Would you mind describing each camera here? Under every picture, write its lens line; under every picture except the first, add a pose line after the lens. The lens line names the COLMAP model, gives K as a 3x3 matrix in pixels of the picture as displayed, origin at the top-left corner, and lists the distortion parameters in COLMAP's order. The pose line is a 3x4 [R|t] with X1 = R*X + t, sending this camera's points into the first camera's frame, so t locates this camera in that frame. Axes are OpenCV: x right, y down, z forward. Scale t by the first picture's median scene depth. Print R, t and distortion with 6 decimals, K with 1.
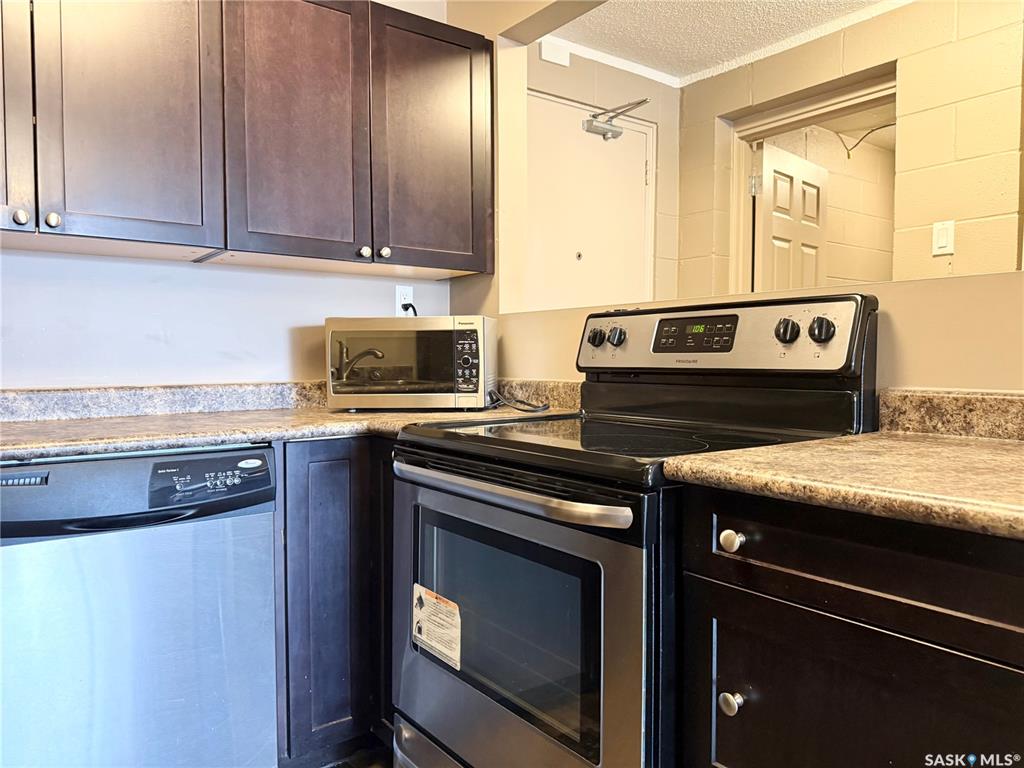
lens RADIAL K [[725.5, 0, 512.0], [0, 725.5, 384.0], [0, 0, 1]] dist [0.086799, -0.119383]
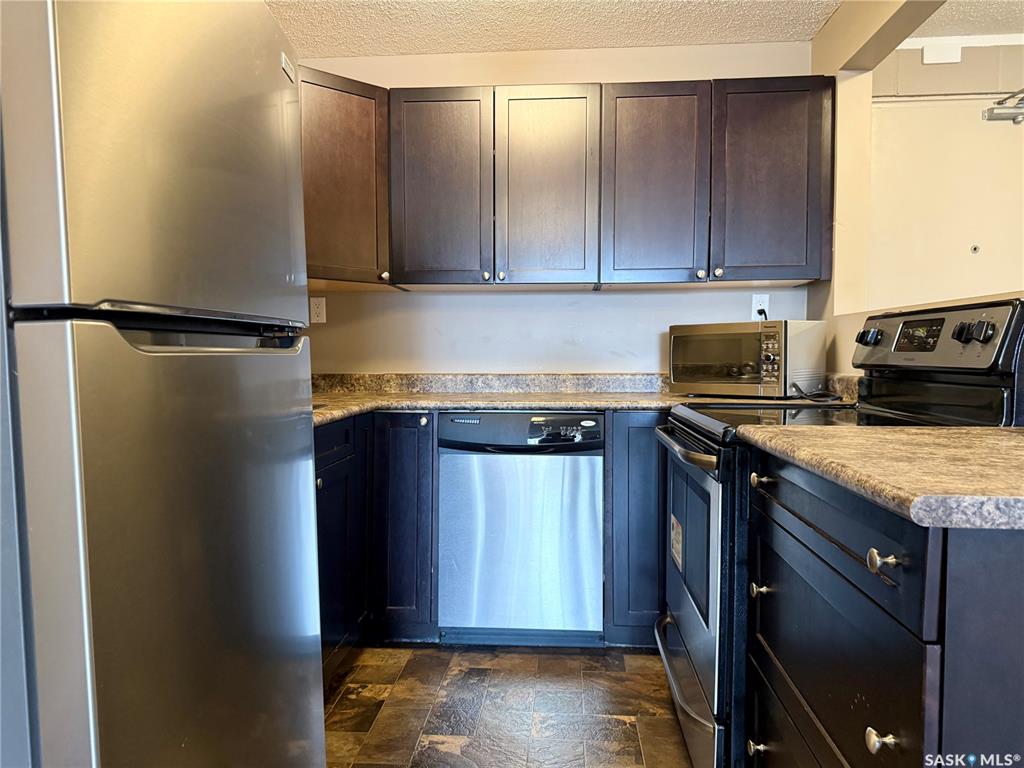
lens RADIAL K [[725.5, 0, 512.0], [0, 725.5, 384.0], [0, 0, 1]] dist [0.086799, -0.119383]
pose [[0.748247, 0.028481, -0.662809, 0.434644], [-0.023928, 0.999587, 0.015939, 0.003041], [0.662988, 0.003933, 0.748619, -0.212150]]
